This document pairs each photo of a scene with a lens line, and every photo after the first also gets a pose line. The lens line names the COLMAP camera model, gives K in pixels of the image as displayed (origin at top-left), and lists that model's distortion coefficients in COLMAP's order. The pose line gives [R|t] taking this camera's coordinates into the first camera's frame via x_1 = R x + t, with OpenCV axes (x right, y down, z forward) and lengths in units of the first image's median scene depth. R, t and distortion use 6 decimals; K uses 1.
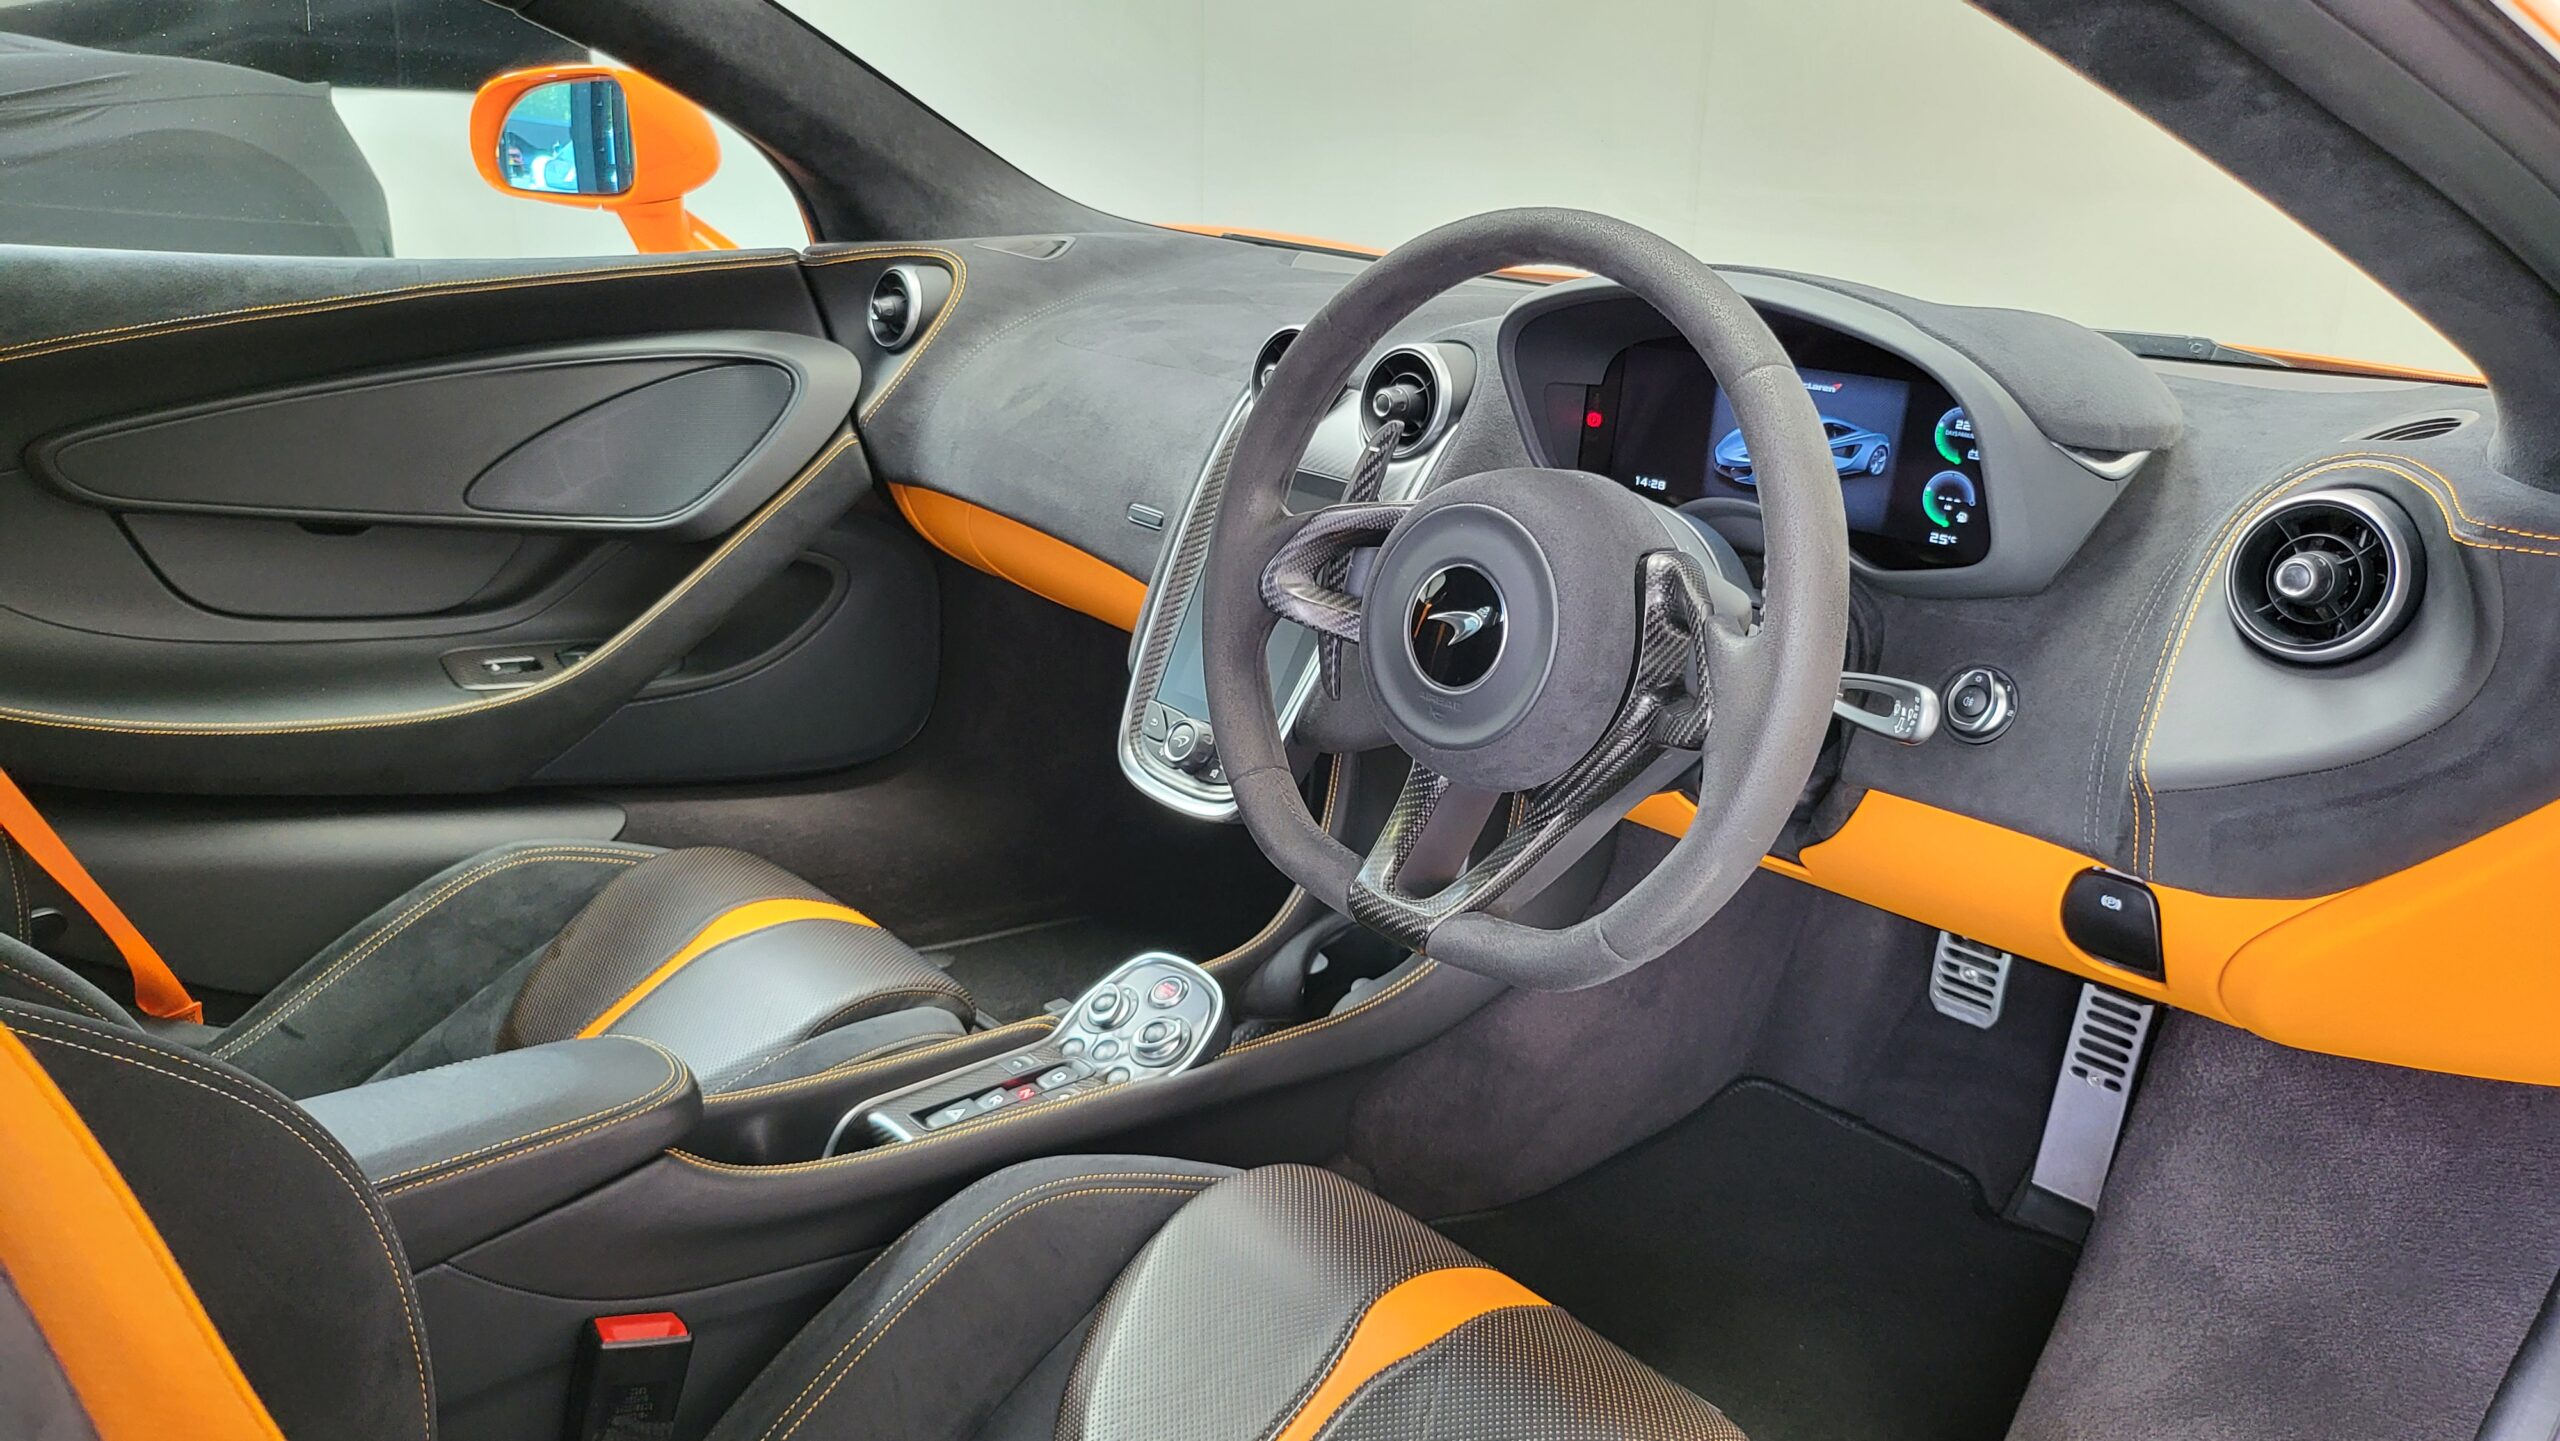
lens RADIAL K [[1807.6, 0, 1307.2], [0, 1807.6, 717.2], [0, 0, 1]] dist [0.040576, -0.039507]
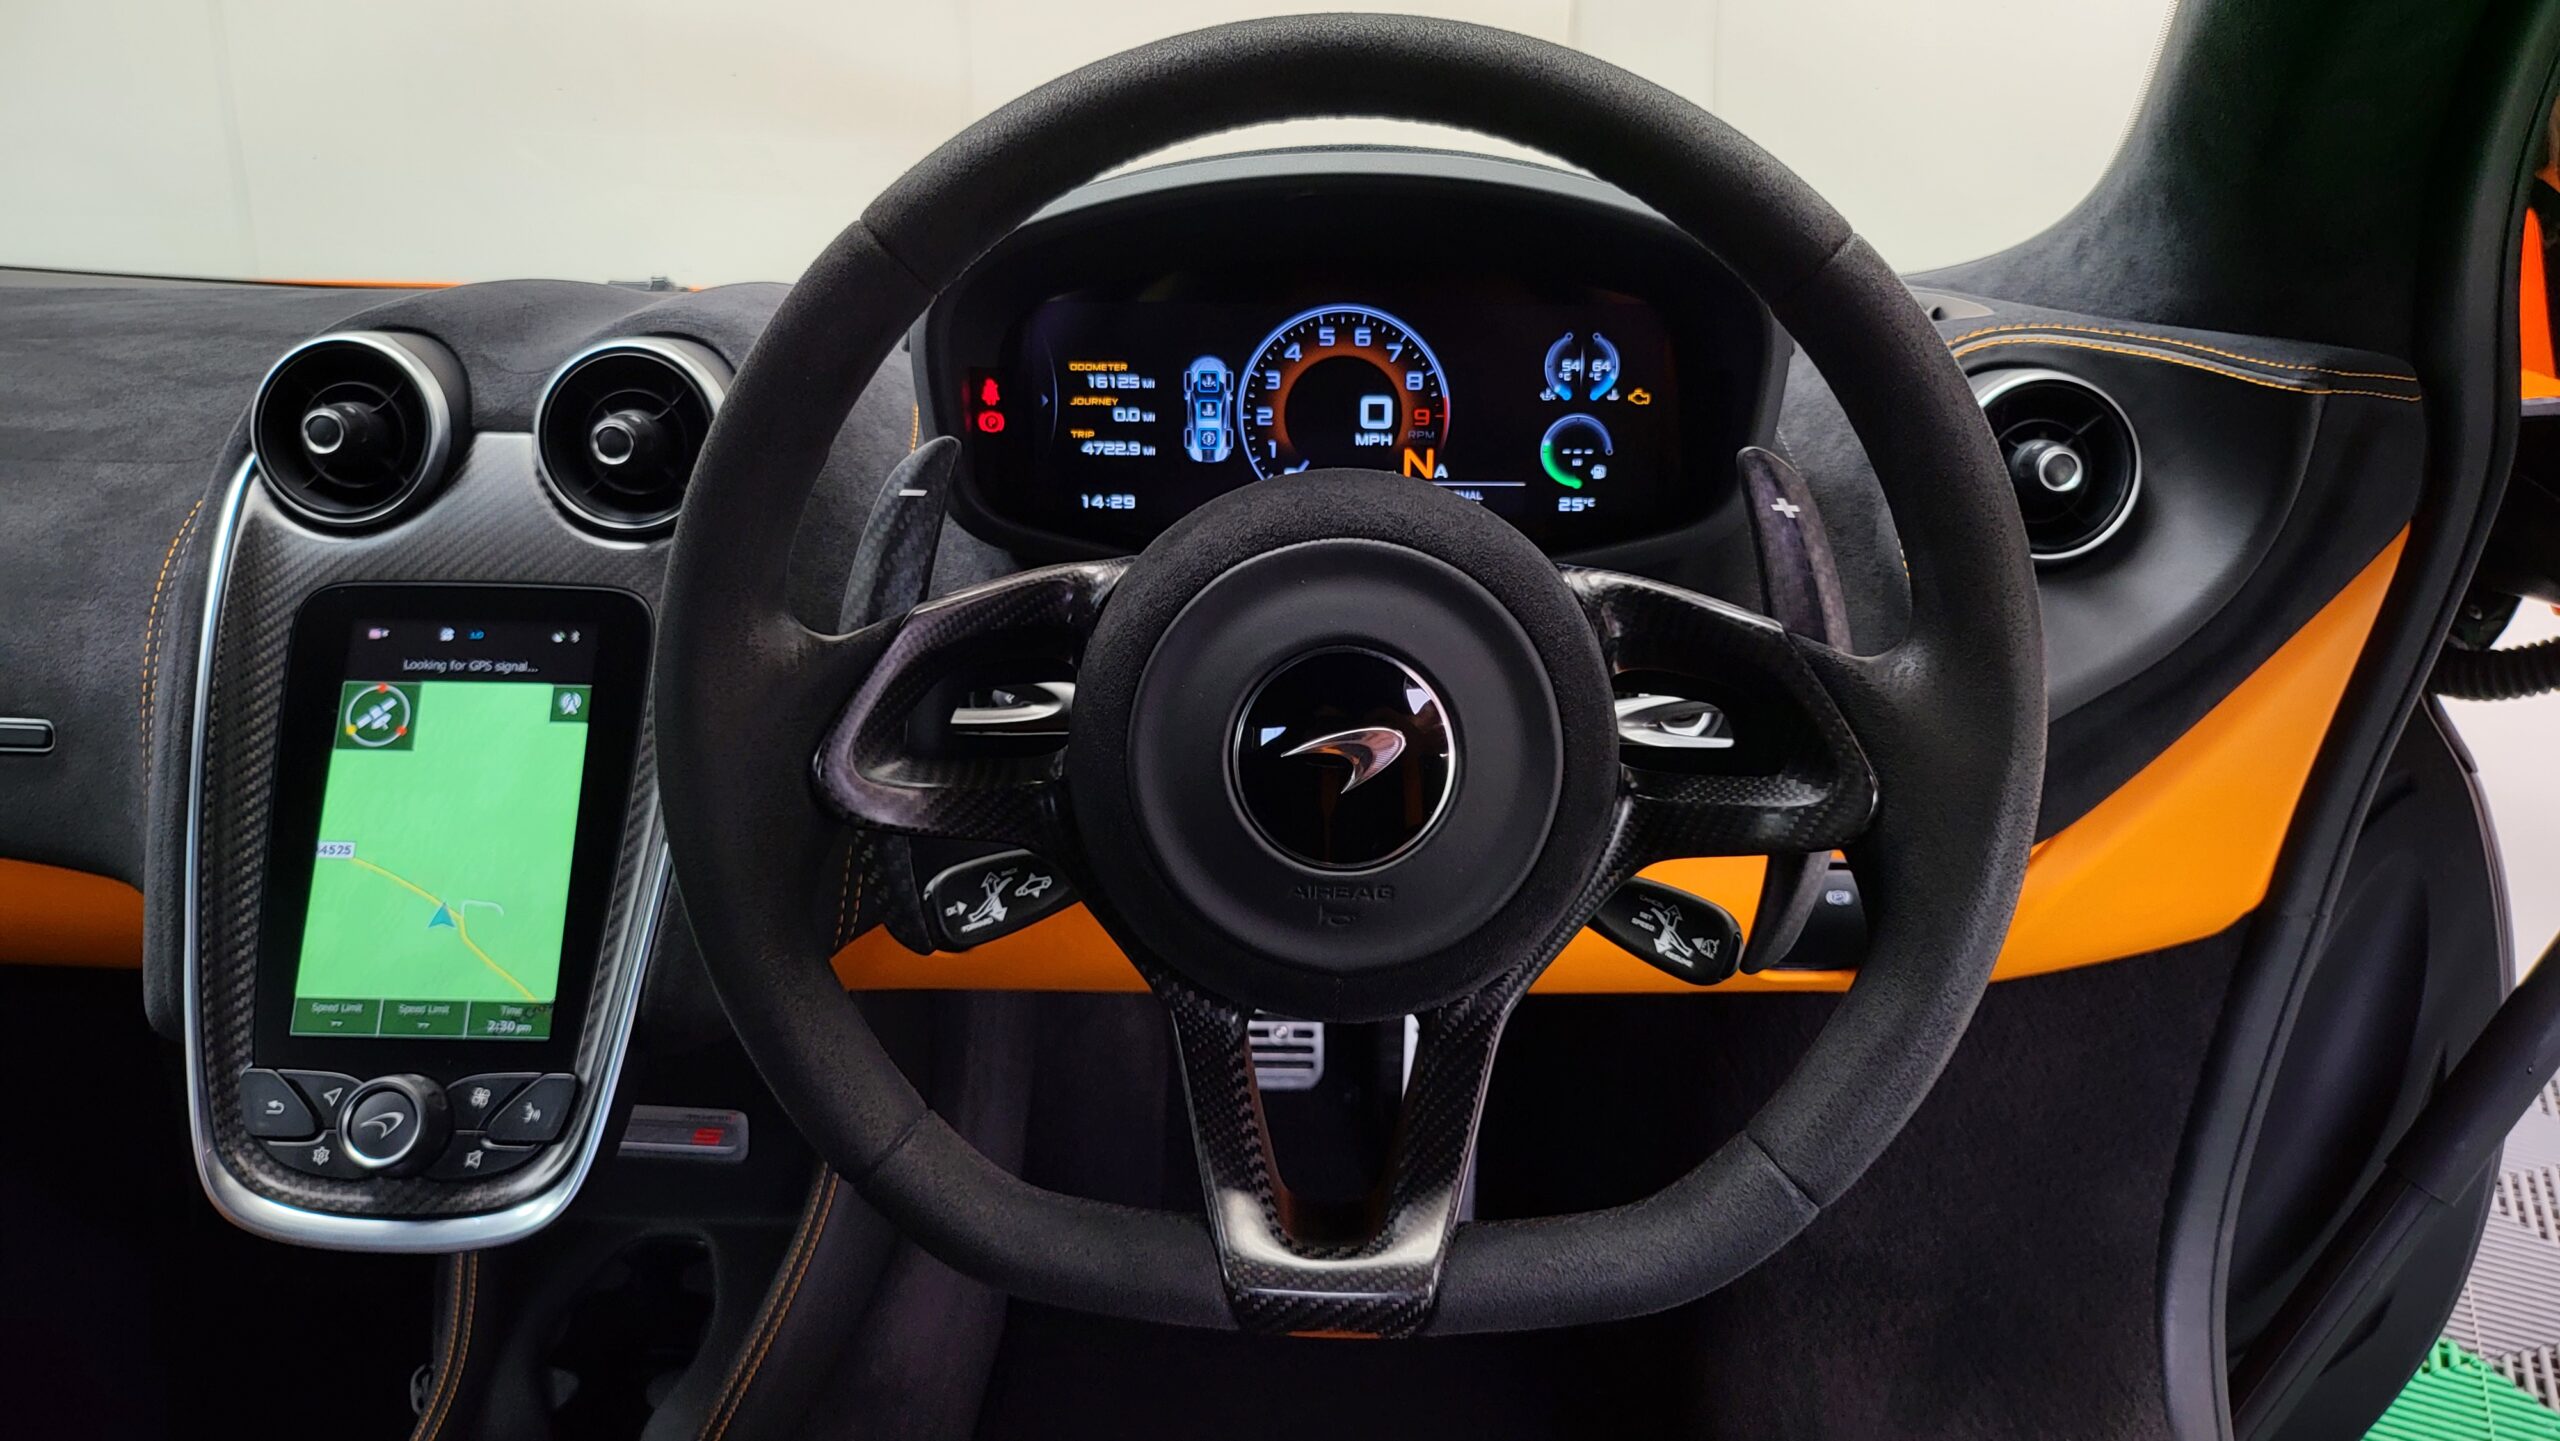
lens RADIAL K [[1807.6, 0, 1286.1], [0, 1807.6, 724.1], [0, 0, 1]] dist [0.040576, -0.039507]
pose [[0.698488, -0.226650, 0.678782, -0.187636], [0.240740, 0.967658, 0.075378, -0.065588], [-0.673913, 0.110759, 0.730461, 0.368448]]
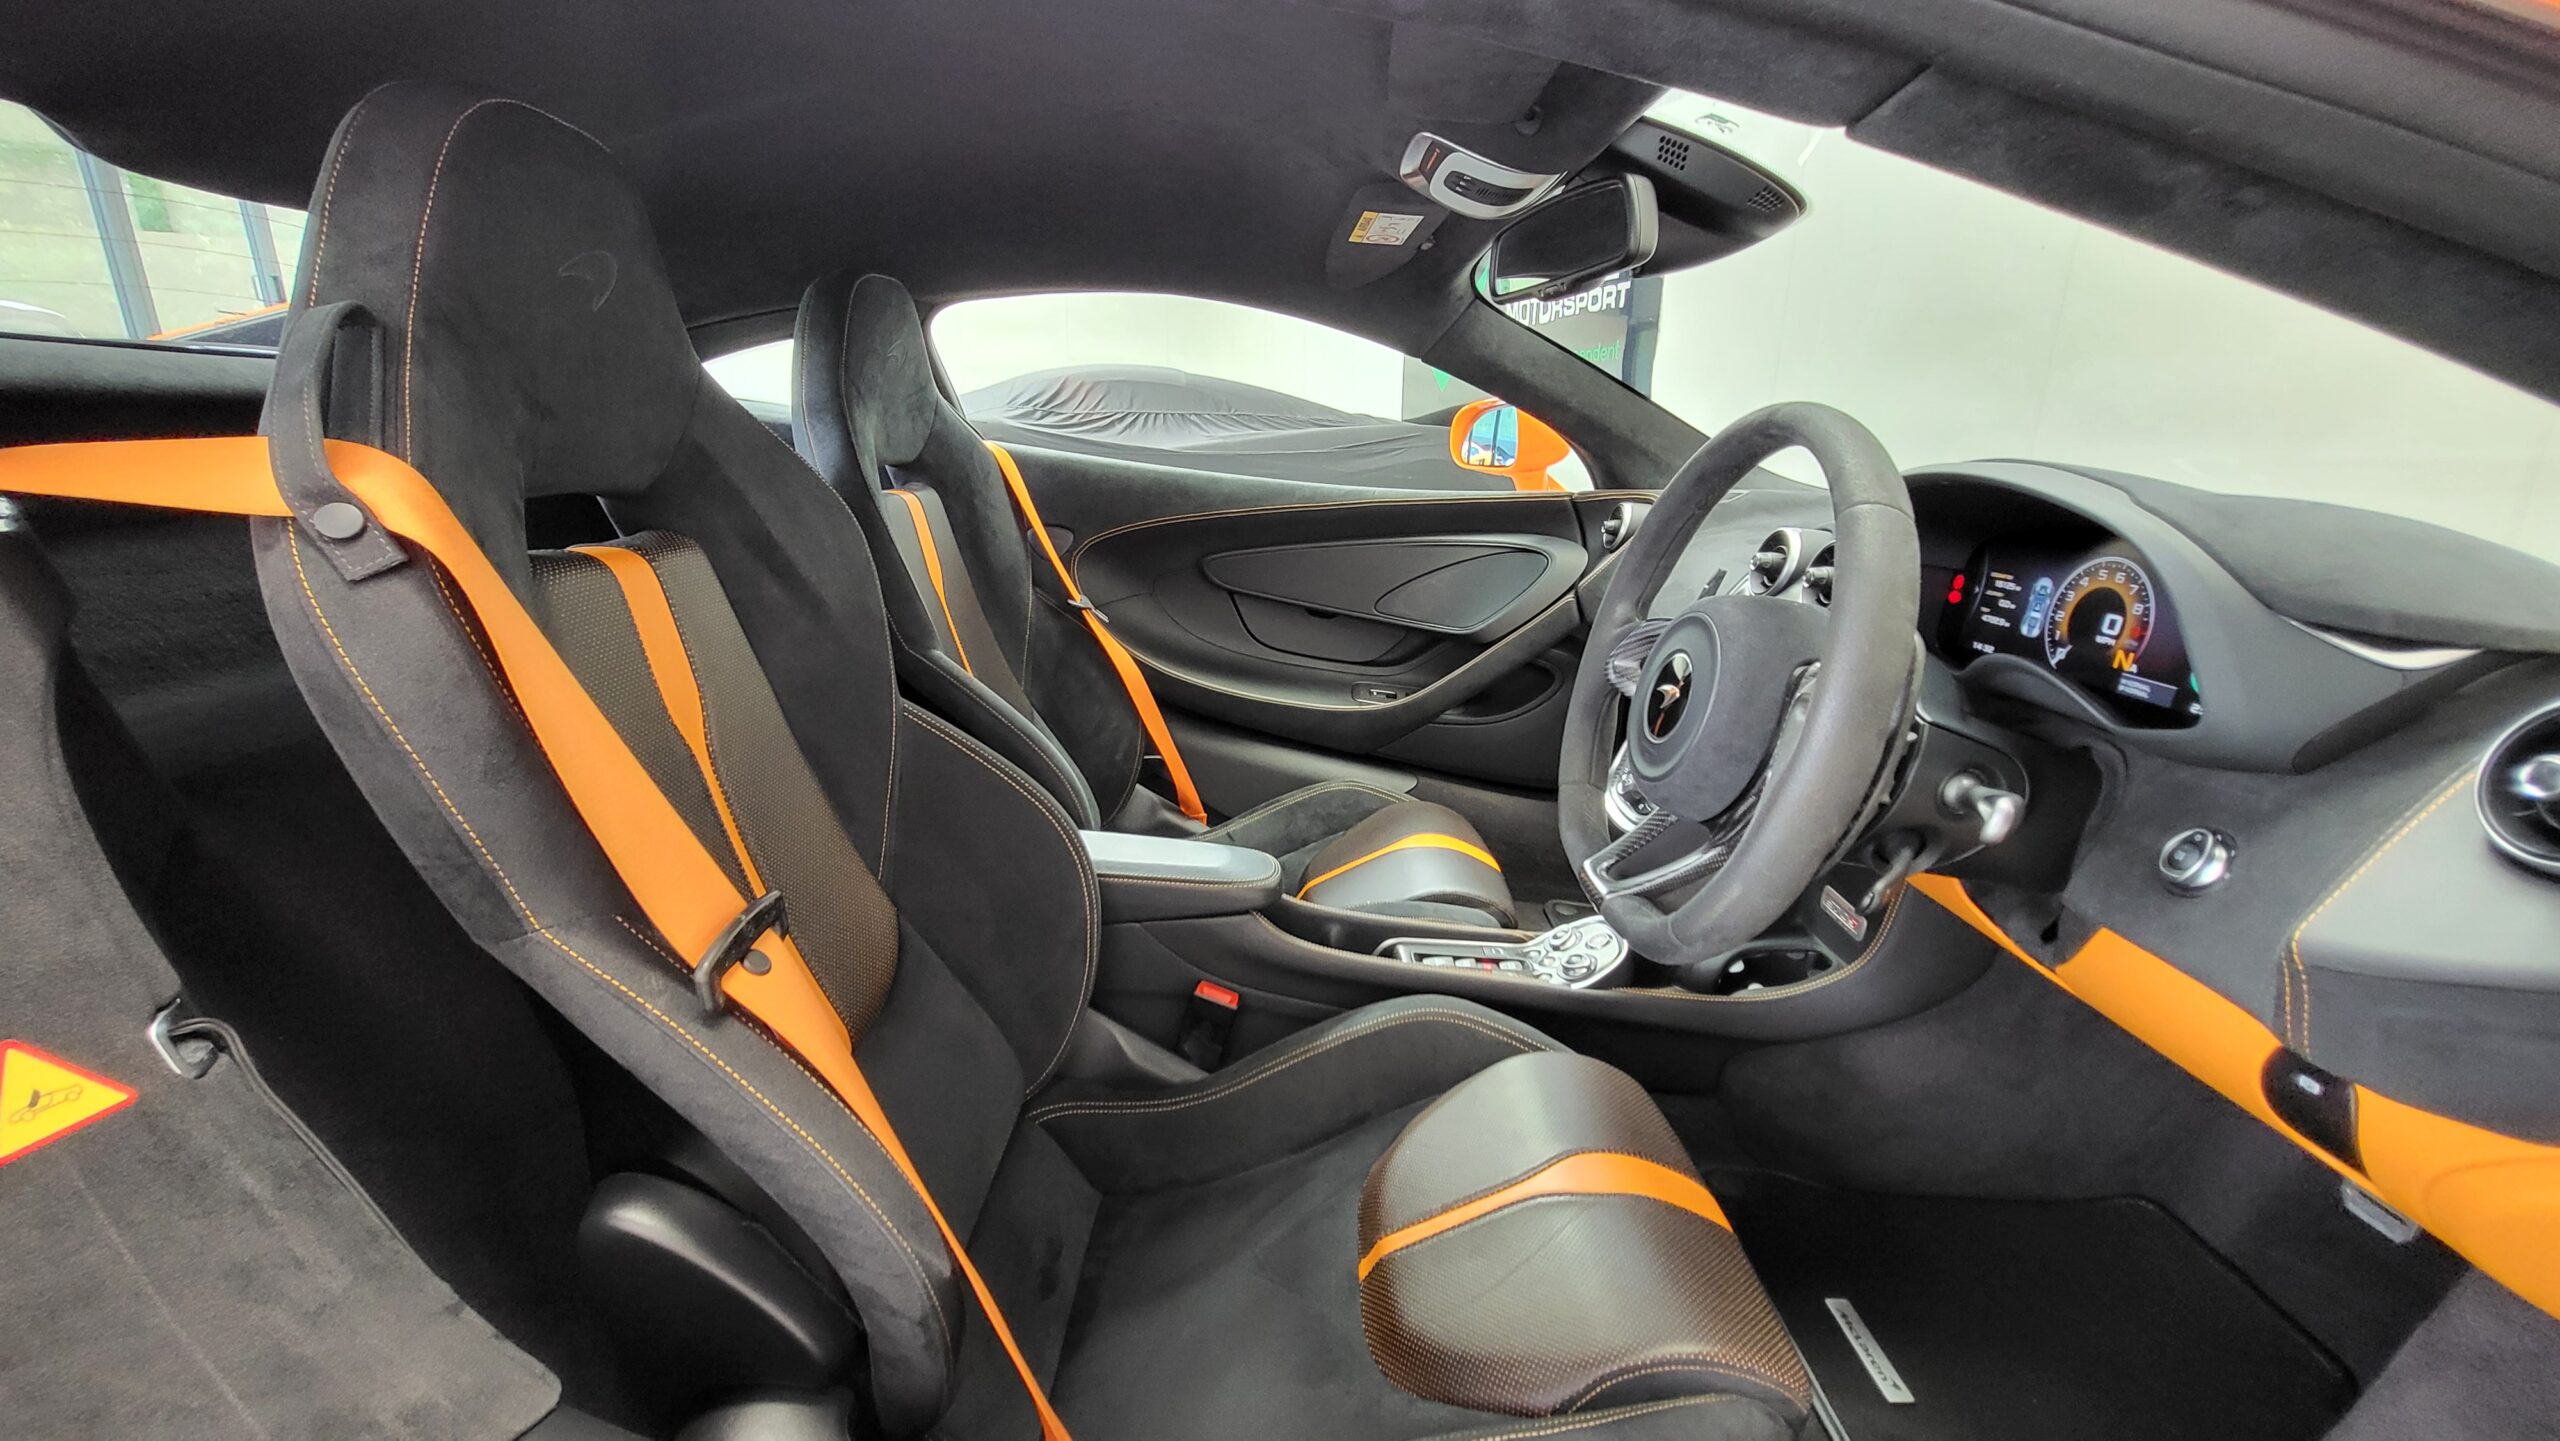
lens RADIAL K [[1006.1, 0, 1288.2], [0, 1006.1, 739.0], [0, 0, 1]] dist [-0.001111, -0.001280]
pose [[0.736194, 0.181884, -0.651872, 0.234659], [-0.220164, 0.975181, 0.023450, 0.017919], [0.639958, 0.126255, 0.757967, 0.131282]]
